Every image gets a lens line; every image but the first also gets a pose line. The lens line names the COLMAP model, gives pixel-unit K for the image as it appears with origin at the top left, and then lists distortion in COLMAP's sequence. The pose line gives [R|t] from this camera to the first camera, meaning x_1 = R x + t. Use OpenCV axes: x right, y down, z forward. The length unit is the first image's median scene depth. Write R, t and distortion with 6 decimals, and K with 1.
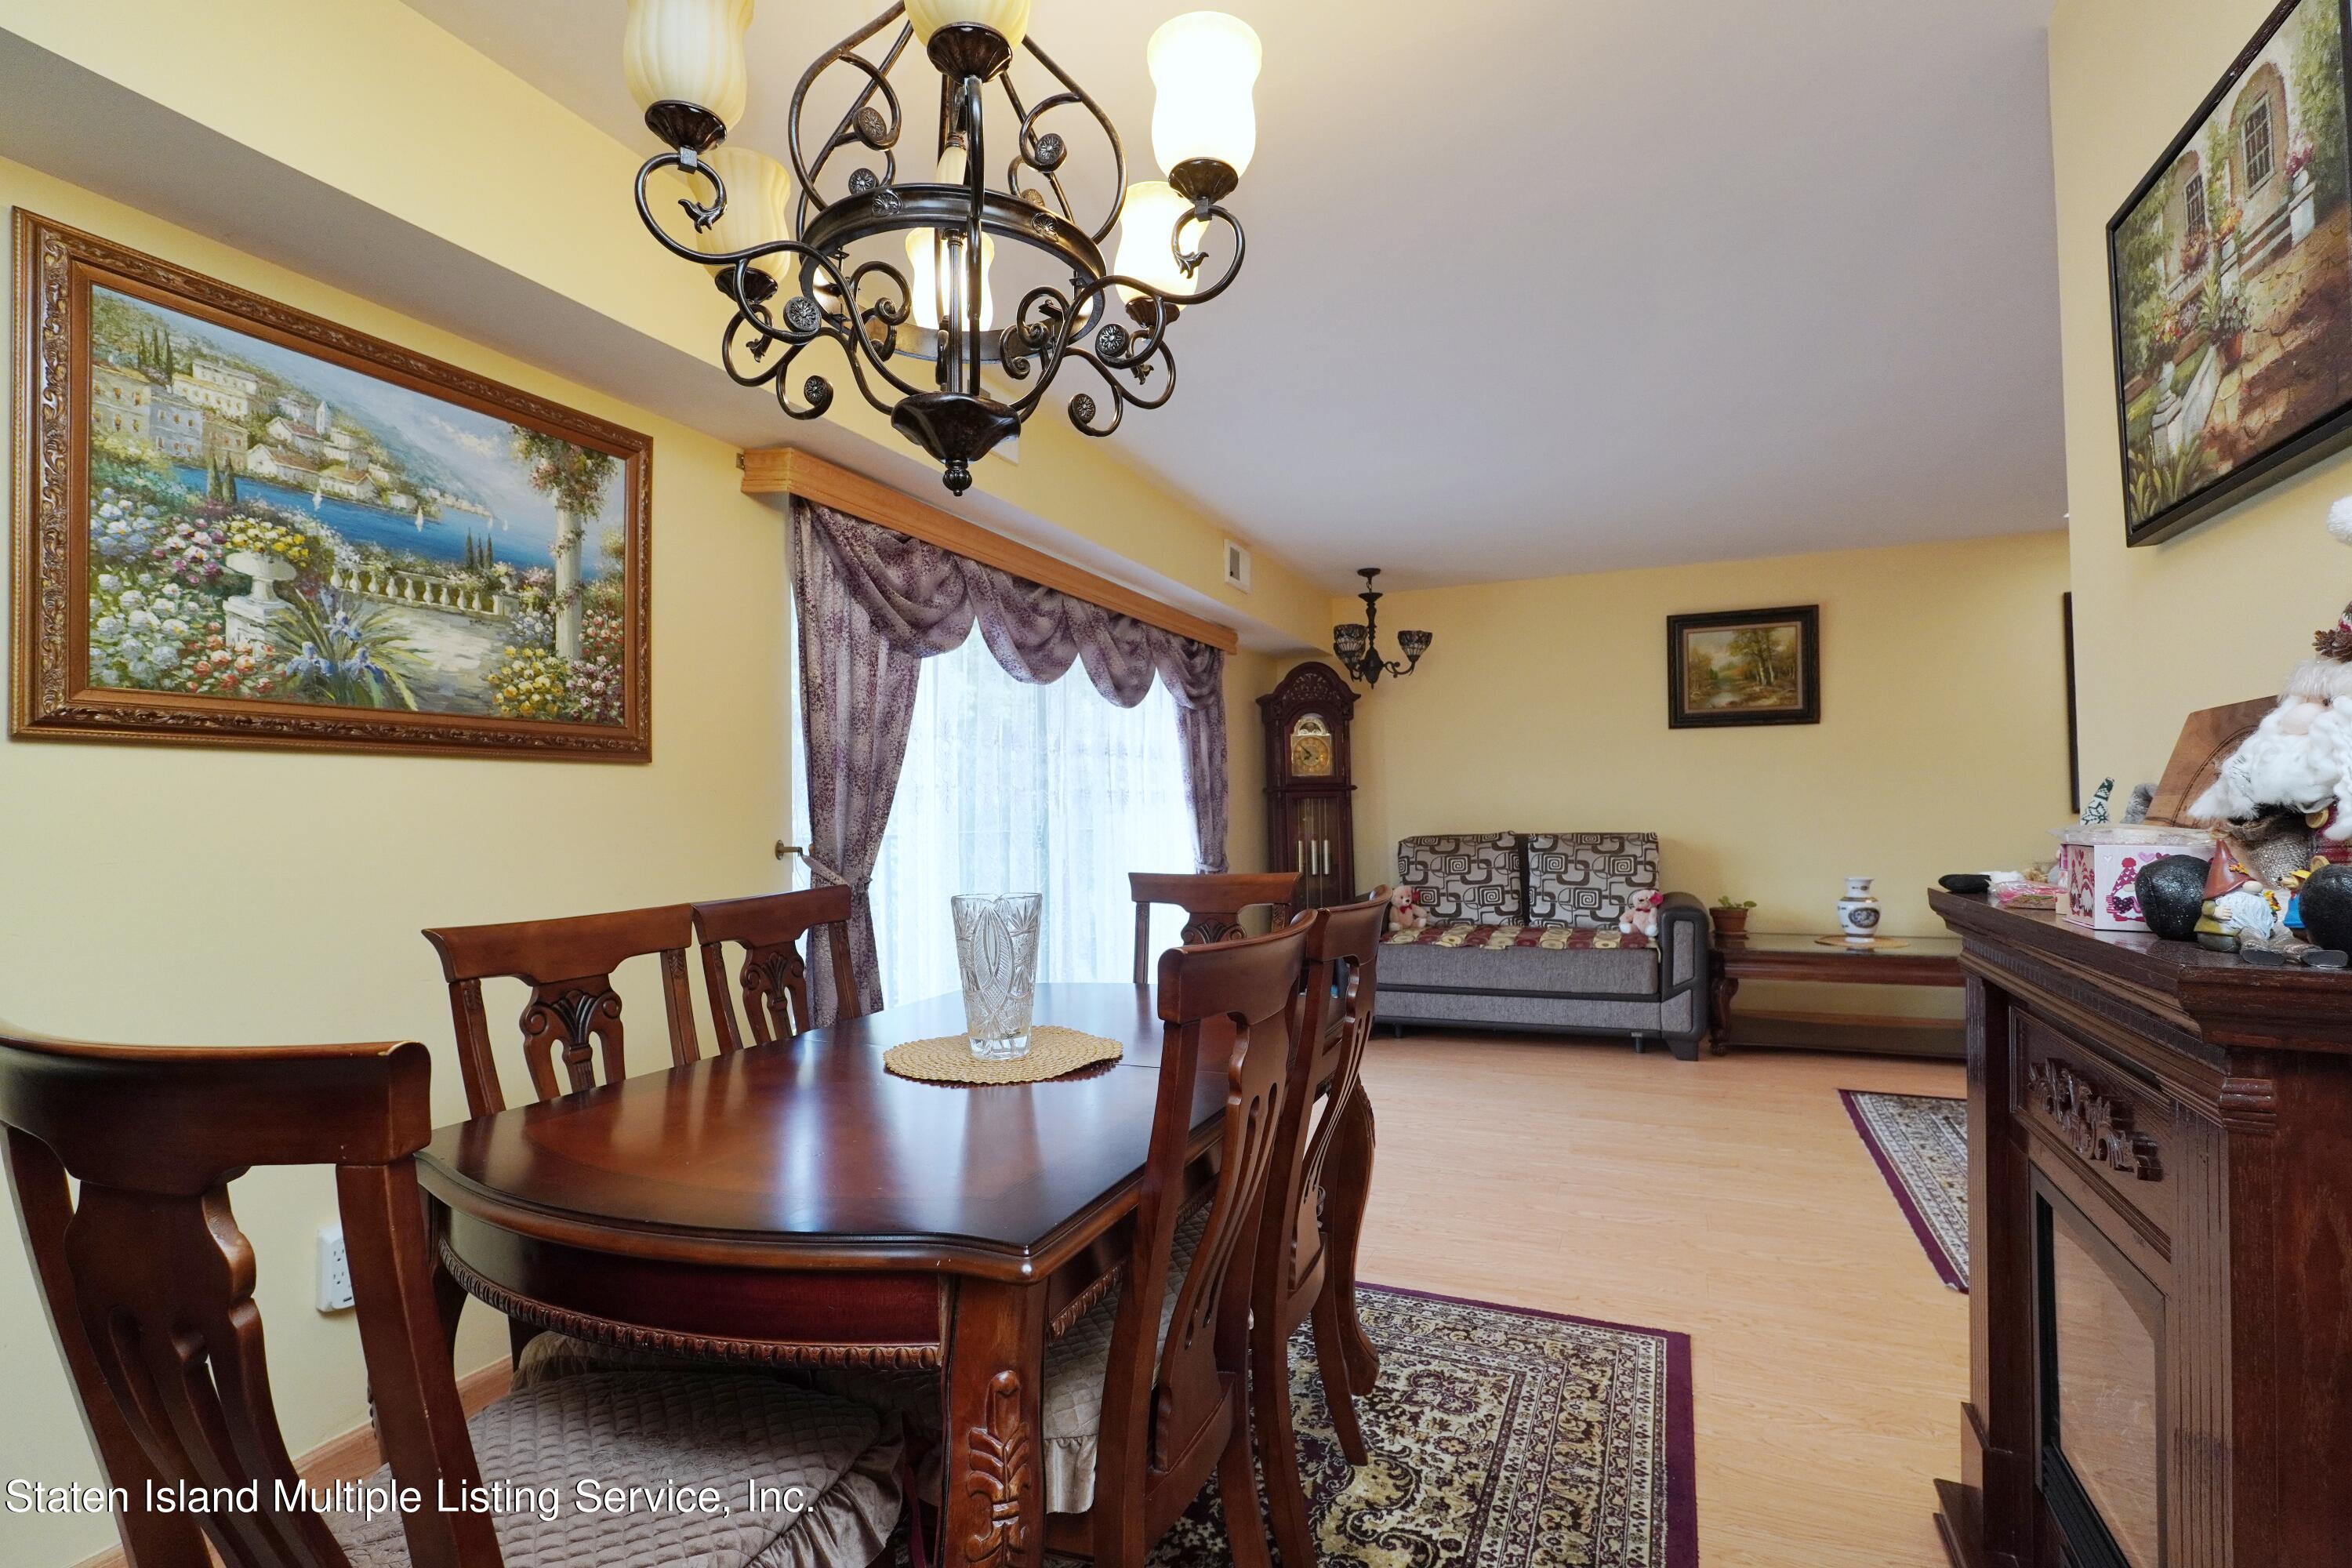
lens RADIAL K [[1070.1, 0, 1174.1], [0, 1070.1, 781.2], [0, 0, 1]] dist [-0.024446, 0.008796]
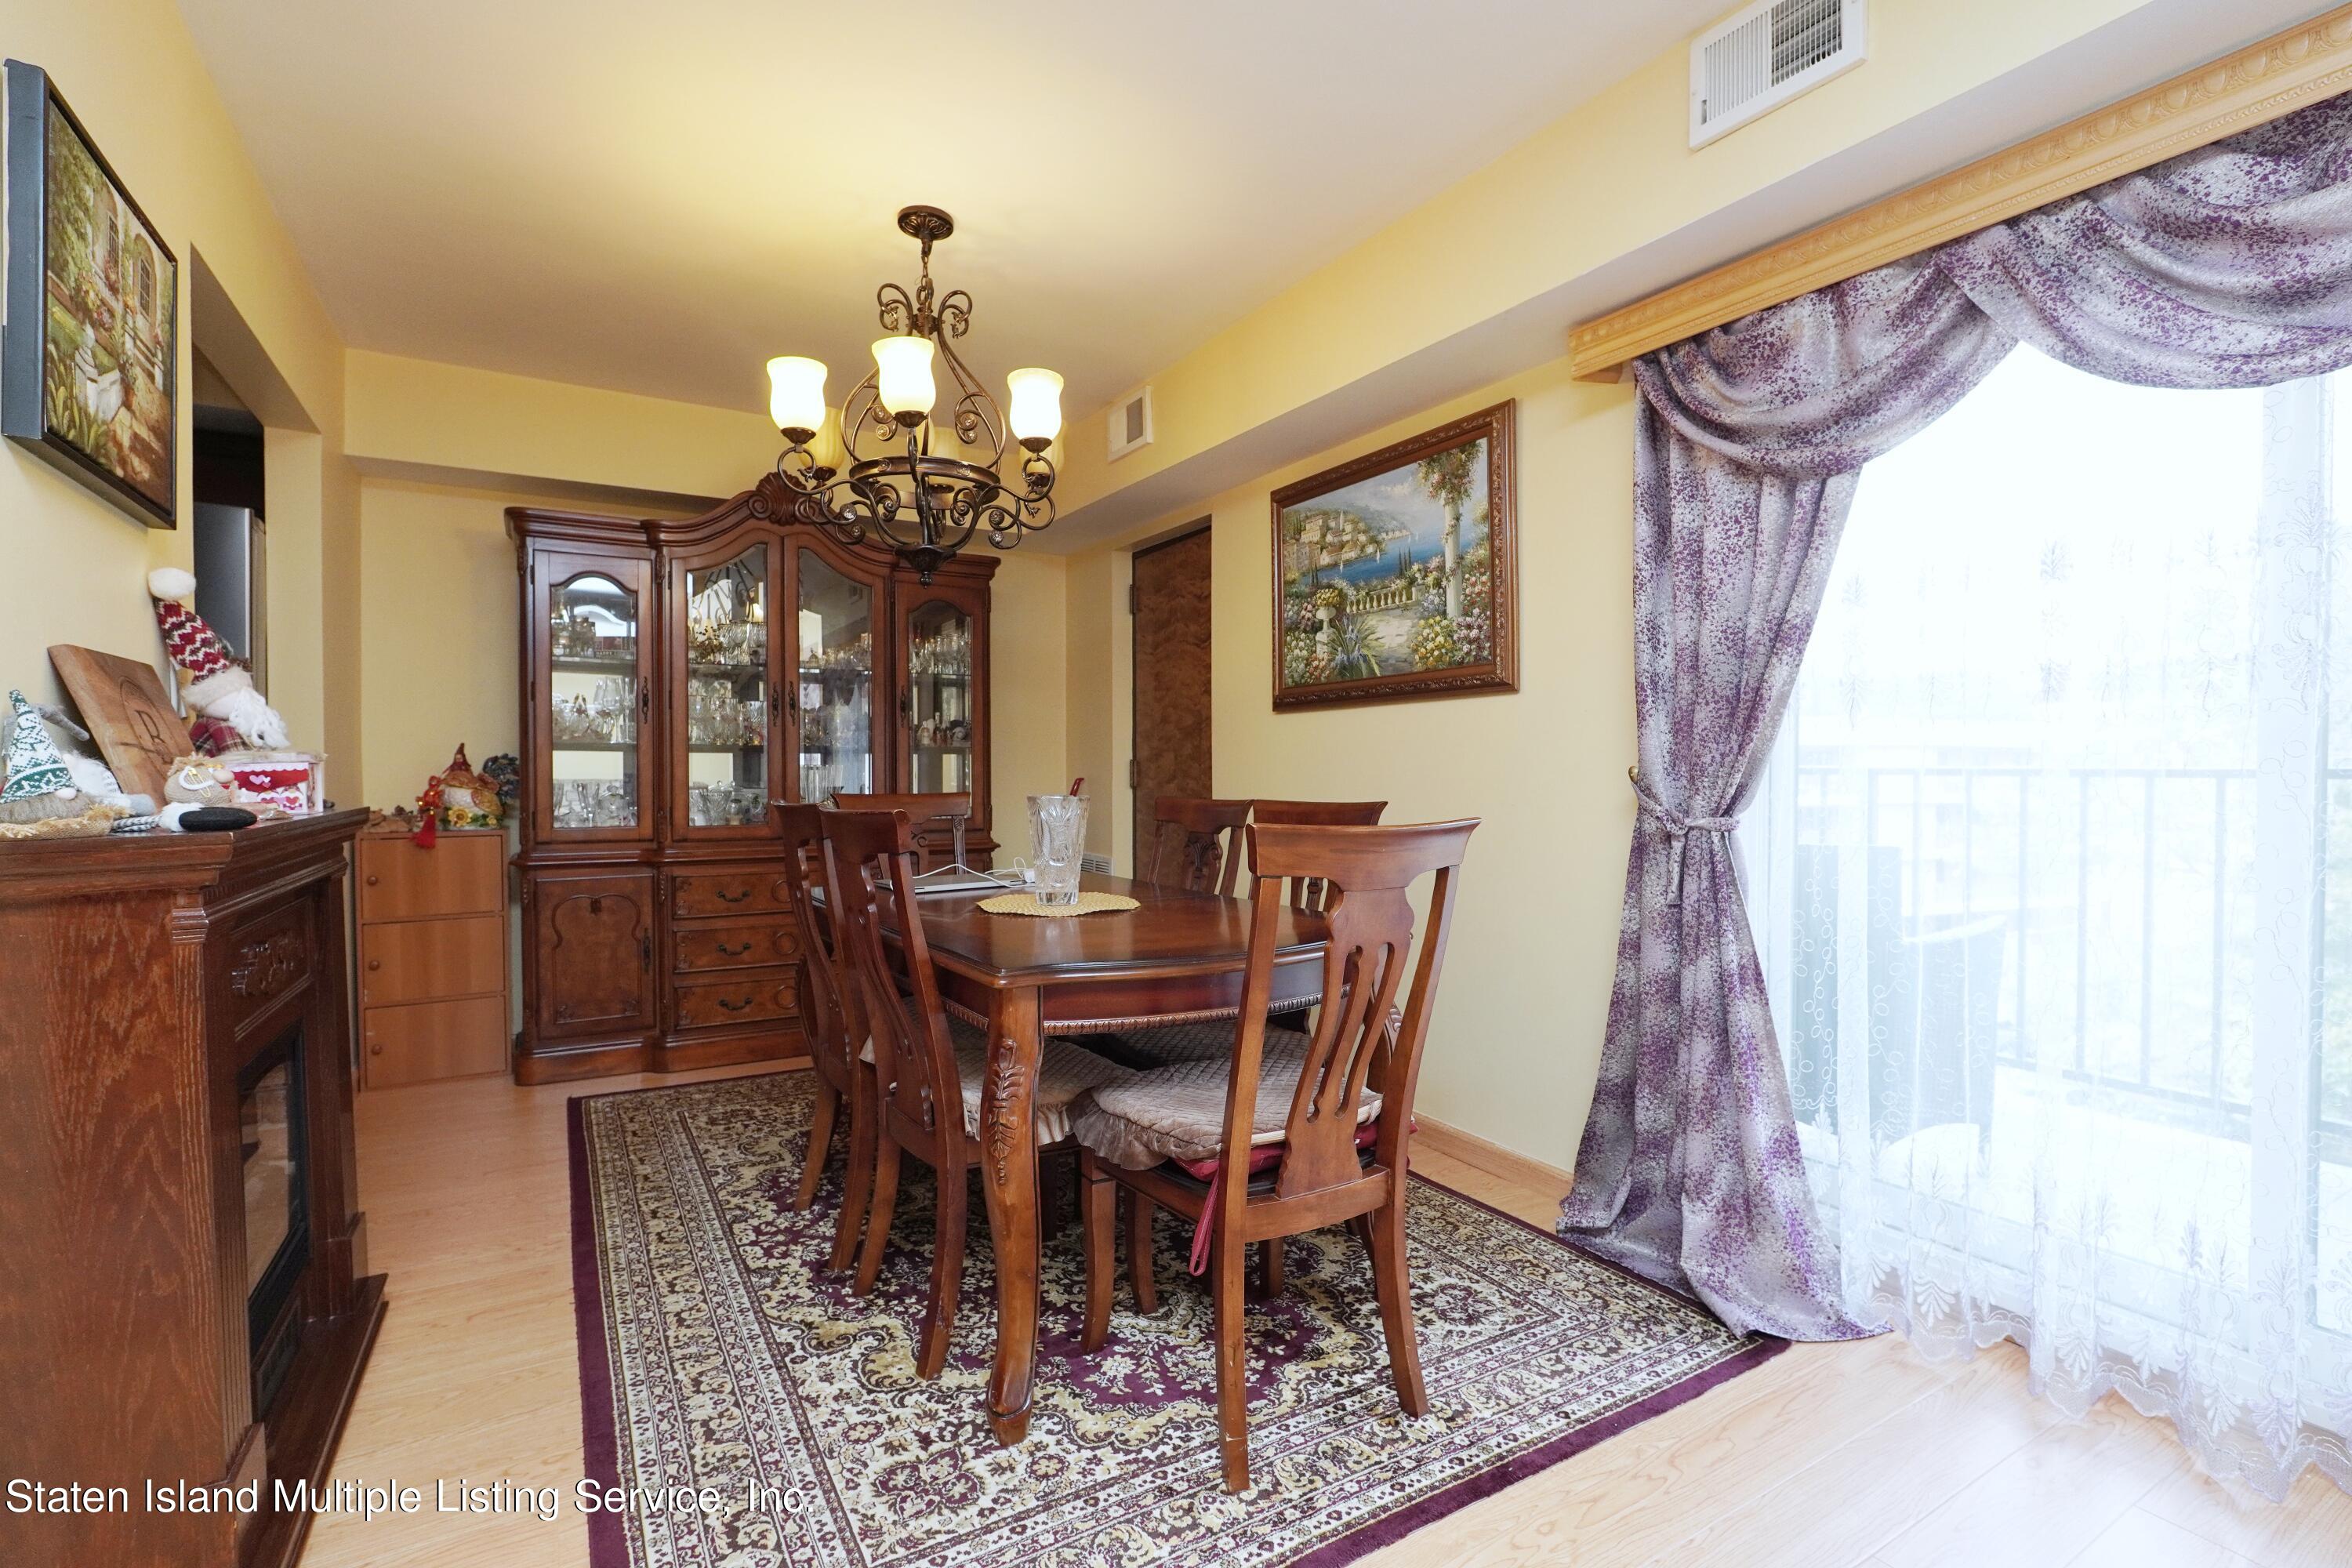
lens RADIAL K [[1070.1, 0, 1177.3], [0, 1070.1, 786.0], [0, 0, 1]] dist [-0.024446, 0.008796]
pose [[-0.566419, 0.028946, -0.823609, 0.786918], [0.038502, 0.999221, 0.008639, 0.073280], [0.823217, -0.026817, -0.567093, 1.638263]]
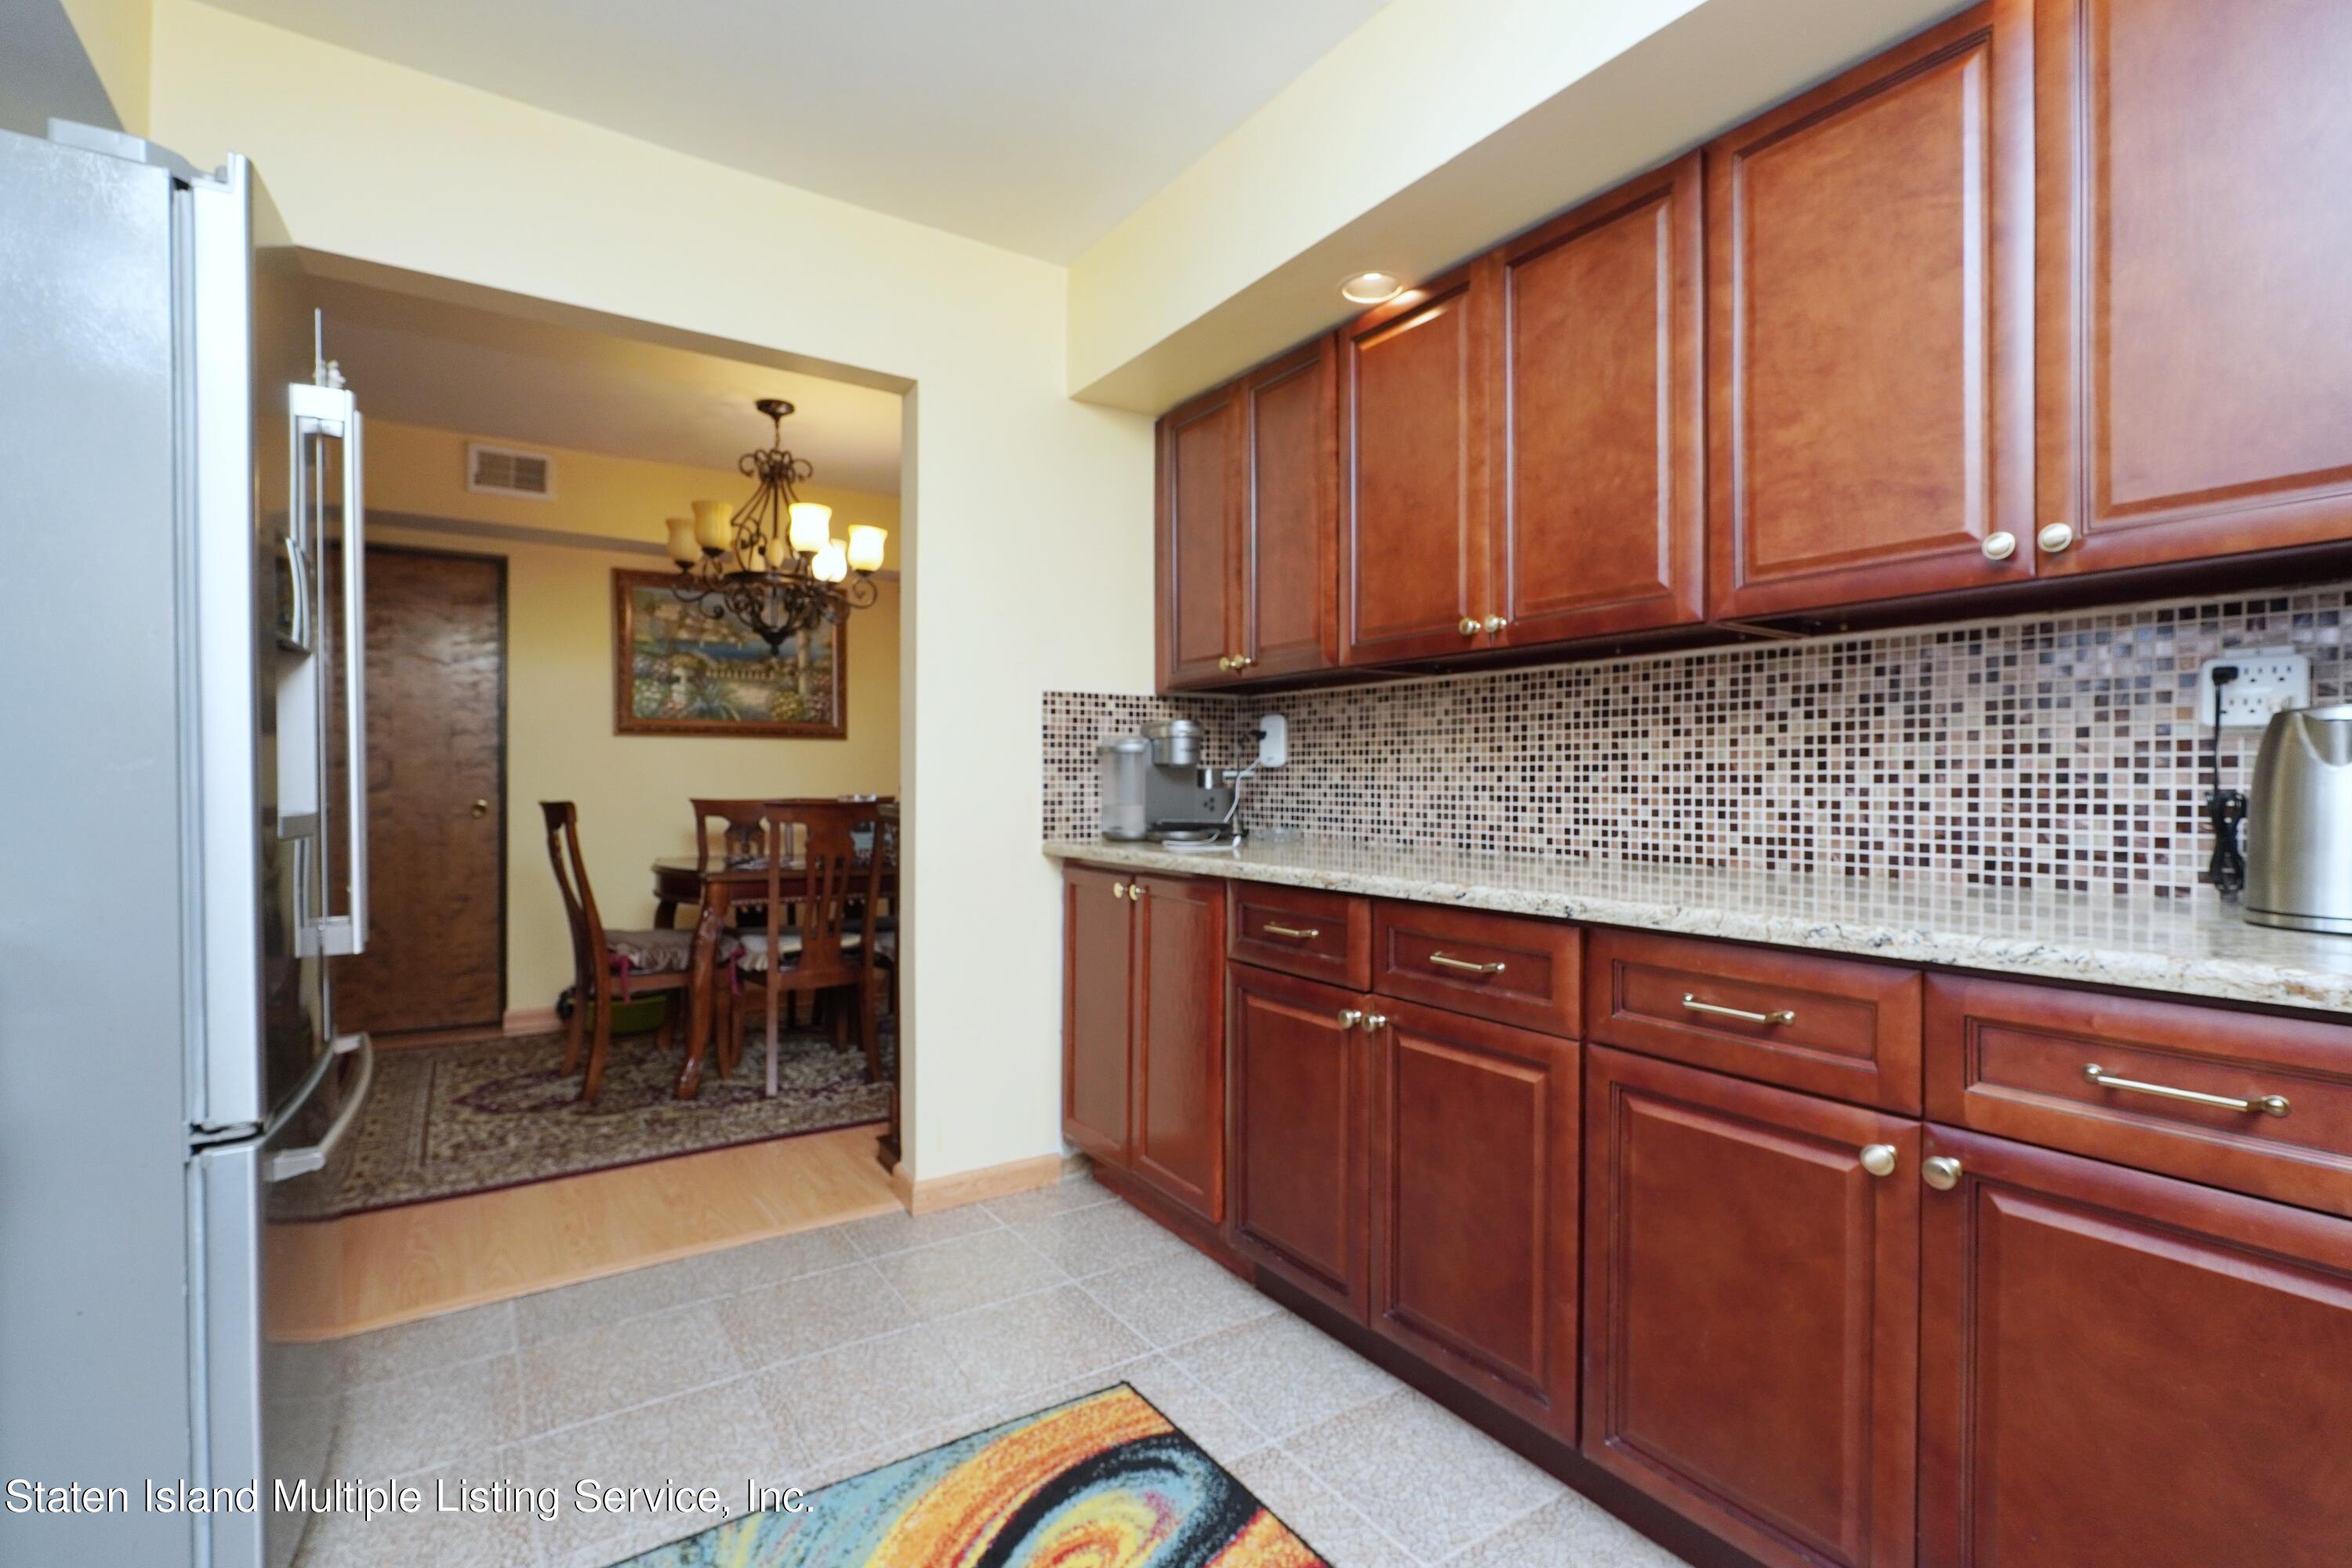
lens RADIAL K [[1070.1, 0, 1175.7], [0, 1070.1, 785.1], [0, 0, 1]] dist [-0.024446, 0.008796]
pose [[0.852928, 0.021411, -0.521590, 1.508134], [0.000565, 0.999120, 0.041938, -0.018969], [0.522029, -0.036065, 0.852165, -0.640834]]
